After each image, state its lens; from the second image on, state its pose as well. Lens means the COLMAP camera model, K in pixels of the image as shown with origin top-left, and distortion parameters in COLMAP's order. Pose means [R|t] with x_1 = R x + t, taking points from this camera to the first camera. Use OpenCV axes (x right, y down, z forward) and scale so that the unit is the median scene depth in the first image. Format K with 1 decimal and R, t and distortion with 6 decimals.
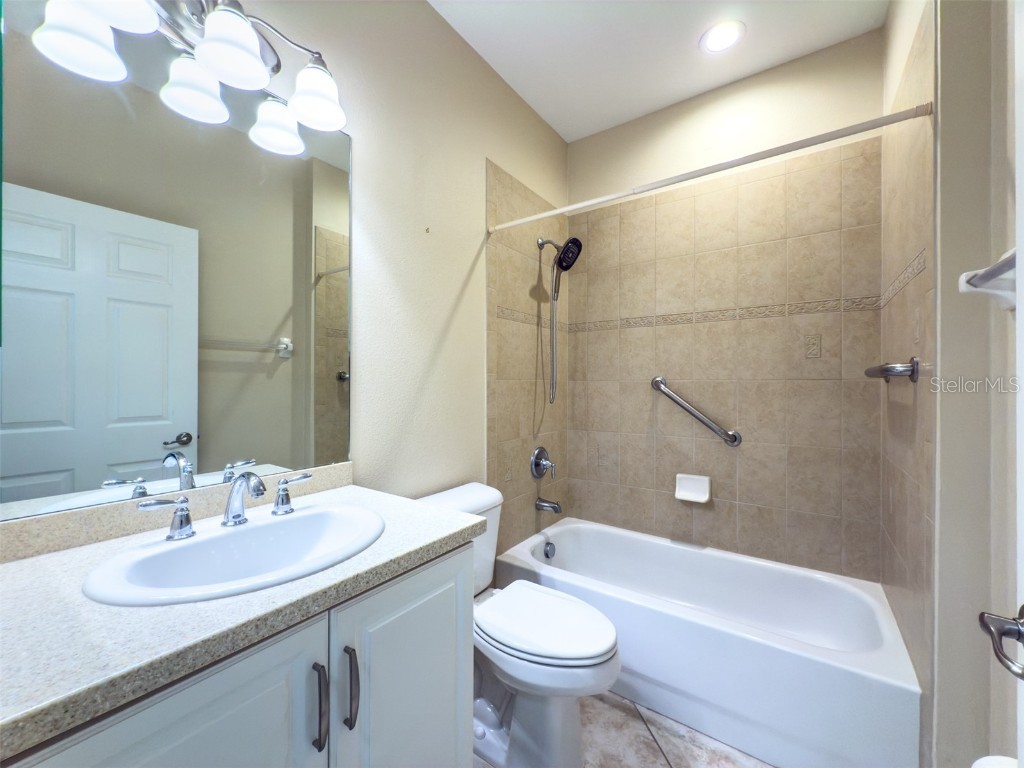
lens RADIAL K [[413.2, 0, 513.2], [0, 413.2, 385.9], [0, 0, 1]] dist [0.001739, 0.000067]
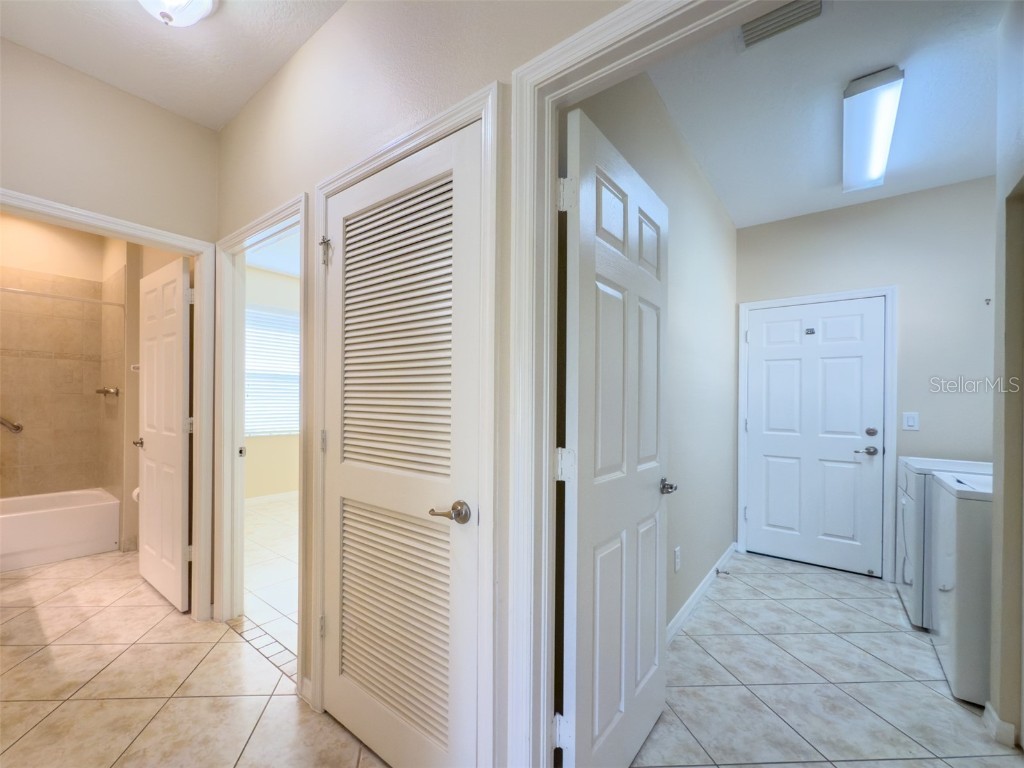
lens RADIAL K [[434.9, 0, 433.1], [0, 434.9, 396.5], [0, 0, 1]] dist [0.010933, -0.000350]
pose [[0.135568, 0.003311, 0.990763, -1.154302], [-0.012054, 0.999926, -0.001692, -0.020168], [-0.990695, -0.011713, 0.135598, -1.045158]]
